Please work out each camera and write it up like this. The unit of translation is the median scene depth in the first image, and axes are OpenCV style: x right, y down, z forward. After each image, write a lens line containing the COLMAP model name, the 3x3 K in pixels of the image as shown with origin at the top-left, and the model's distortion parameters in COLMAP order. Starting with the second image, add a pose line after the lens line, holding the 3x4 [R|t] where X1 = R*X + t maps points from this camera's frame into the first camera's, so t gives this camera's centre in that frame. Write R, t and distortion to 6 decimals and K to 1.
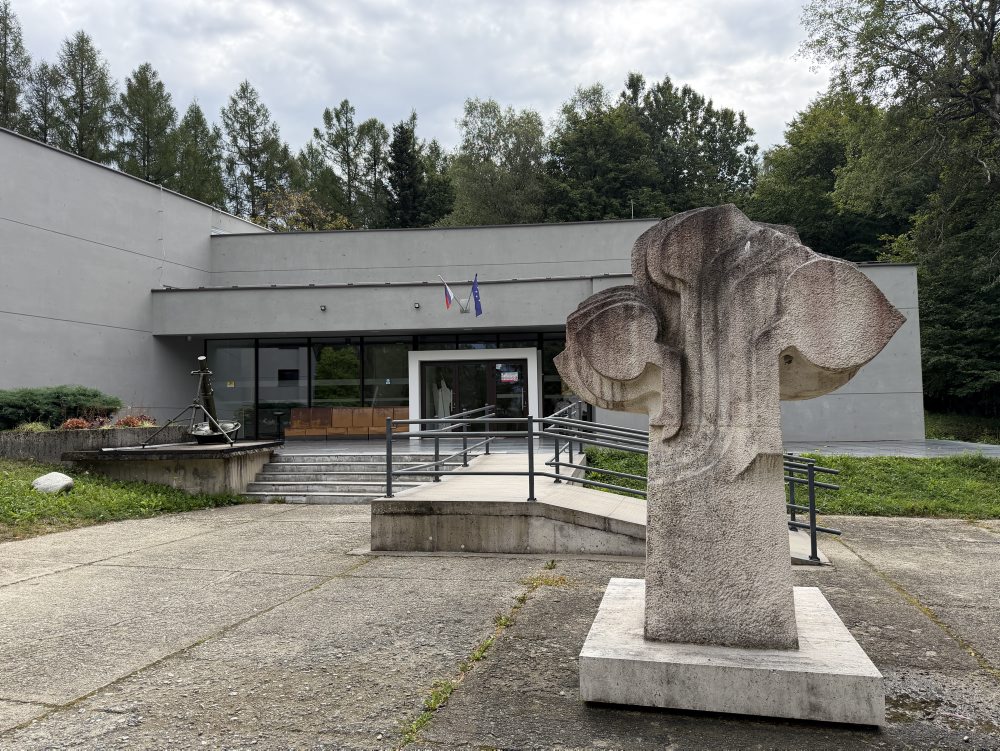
lens RADIAL K [[702.0, 0, 497.7], [0, 702.0, 376.1], [0, 0, 1]] dist [0.061403, -0.083820]
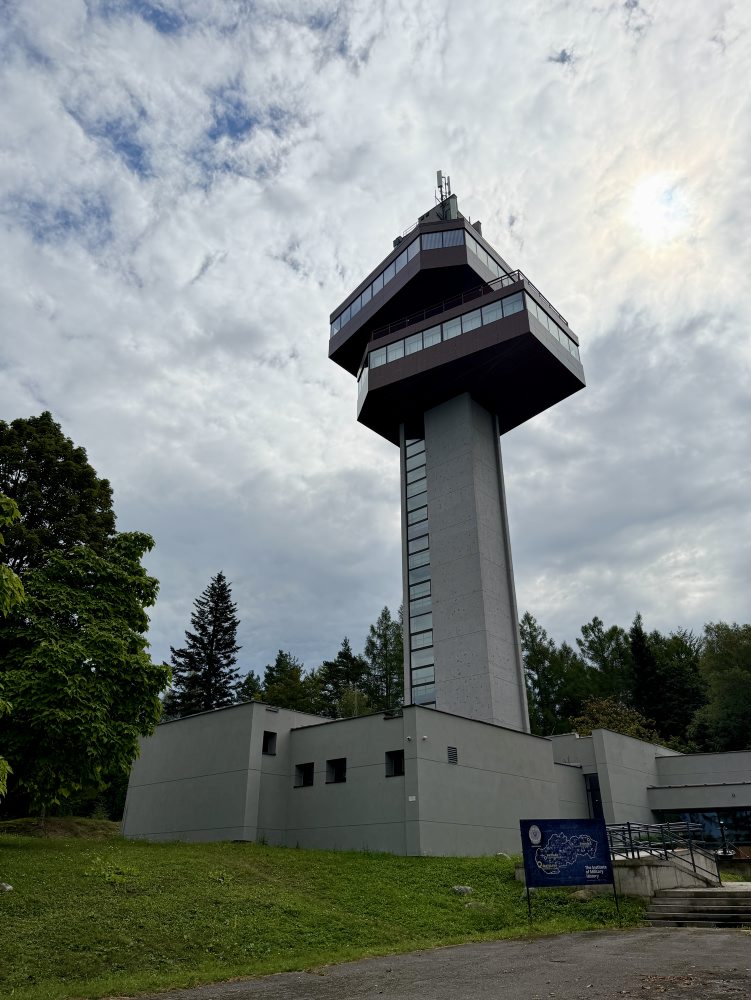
lens RADIAL K [[702.0, 0, 375.5], [0, 702.0, 500.0], [0, 0, 1]] dist [0.061403, -0.083820]
pose [[0.931856, -0.158036, -0.326601, -0.148344], [0.007573, 0.908431, -0.417967, -0.005624], [0.362748, 0.387012, 0.847724, -0.583704]]
